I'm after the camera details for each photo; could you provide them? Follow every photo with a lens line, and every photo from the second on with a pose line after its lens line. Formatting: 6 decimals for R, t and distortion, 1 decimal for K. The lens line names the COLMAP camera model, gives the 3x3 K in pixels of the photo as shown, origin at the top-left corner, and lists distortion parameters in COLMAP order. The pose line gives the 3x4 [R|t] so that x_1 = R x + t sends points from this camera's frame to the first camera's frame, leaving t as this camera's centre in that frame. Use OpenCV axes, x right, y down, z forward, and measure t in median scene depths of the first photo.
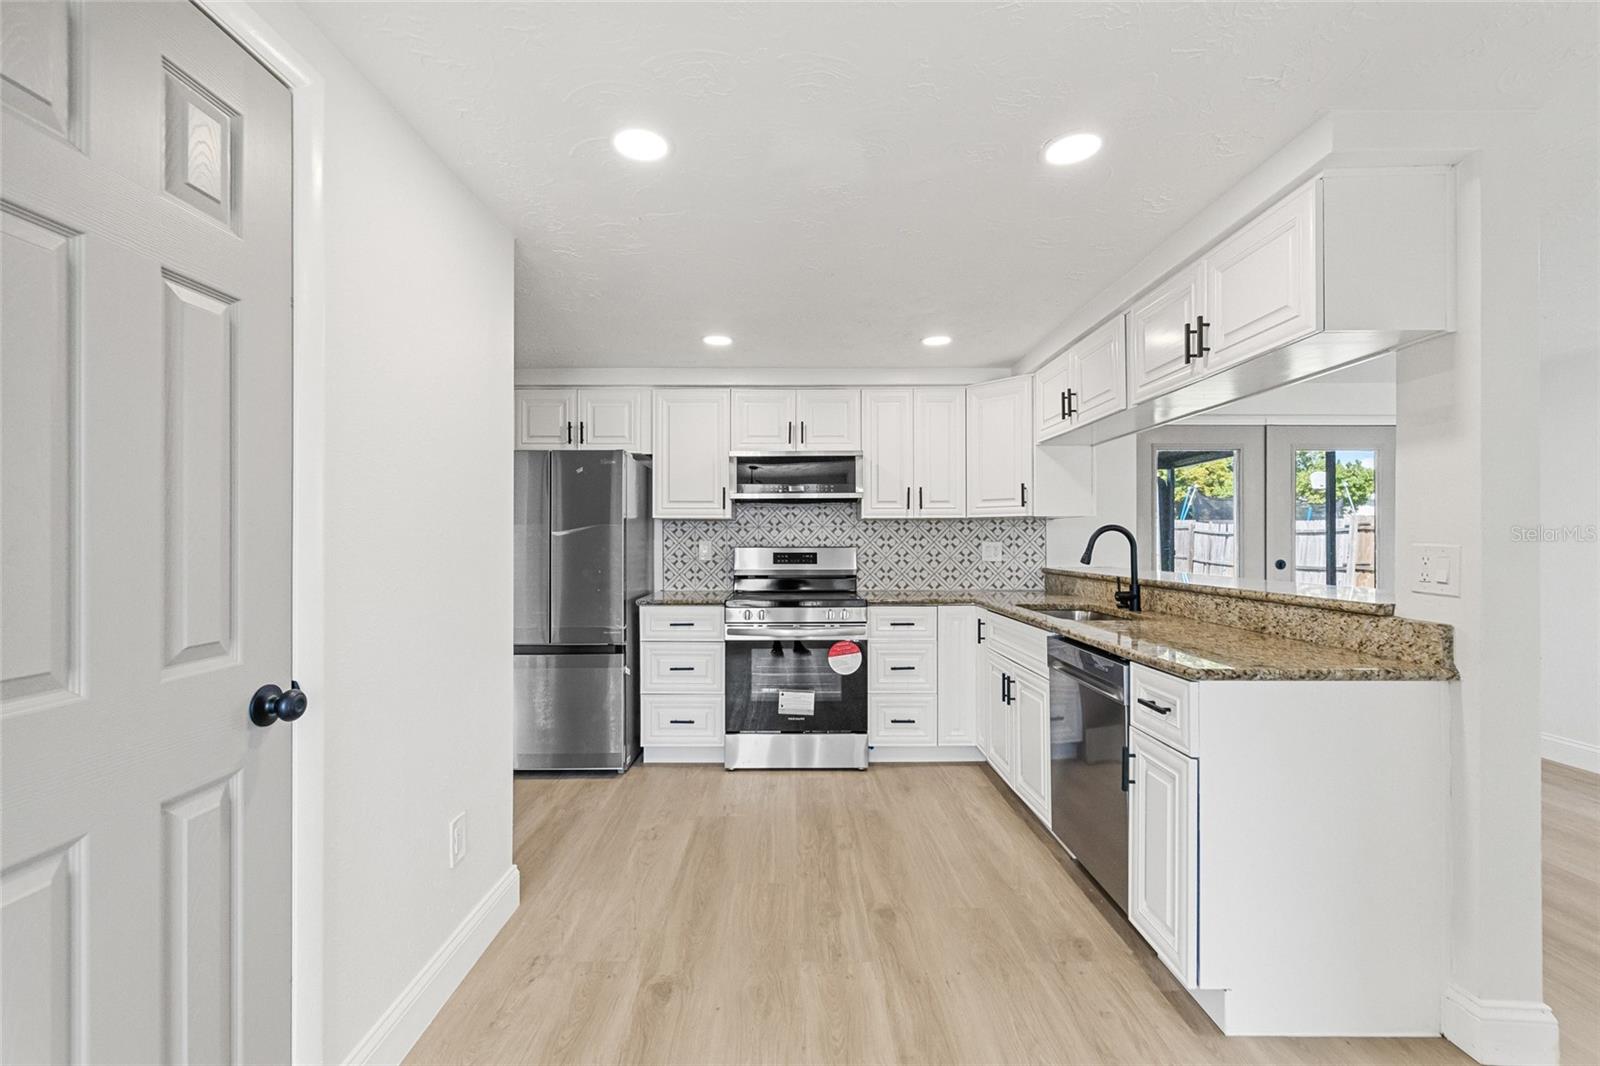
lens RADIAL K [[672.8, 0, 792.5], [0, 672.8, 538.1], [0, 0, 1]] dist [-0.000234, 0.000185]
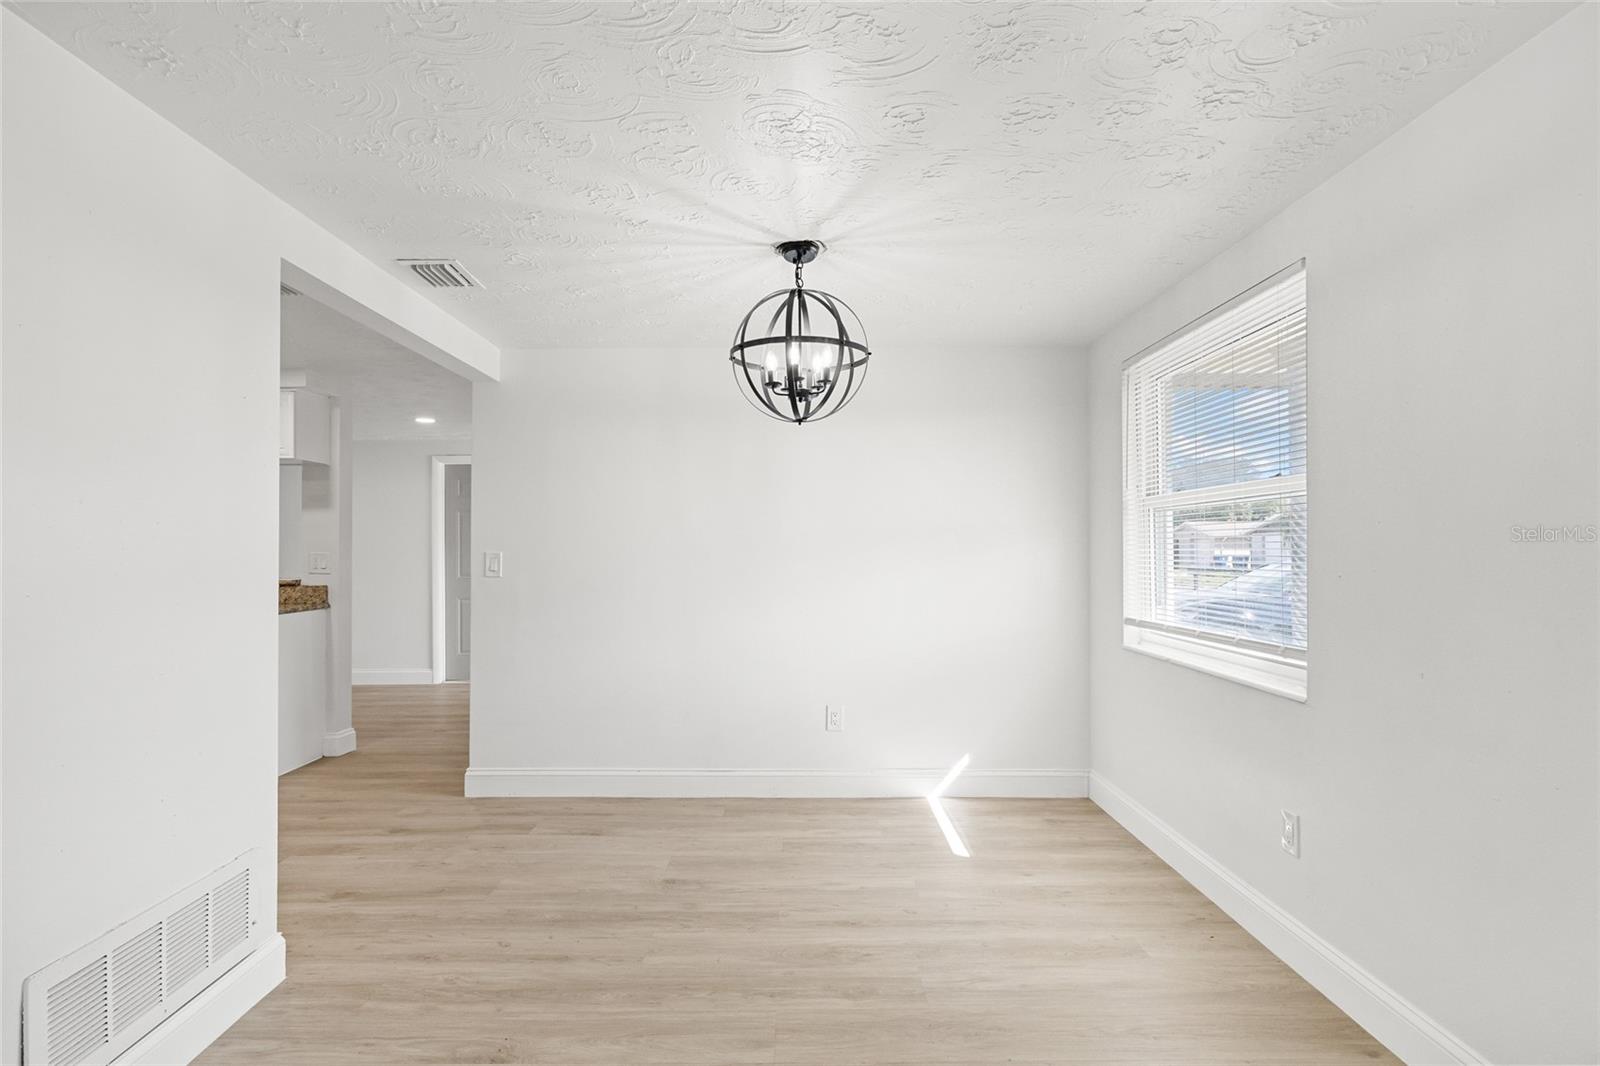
lens RADIAL K [[816.7, 0, 800.0], [0, 816.7, 533.0], [0, 0, 1]] dist [-0.001264, -0.000114]
pose [[-0.002459, 0.019640, 0.999804, -0.915968], [0.001223, 0.999806, -0.019637, -0.000483], [-0.999996, 0.001175, -0.002482, -0.325644]]
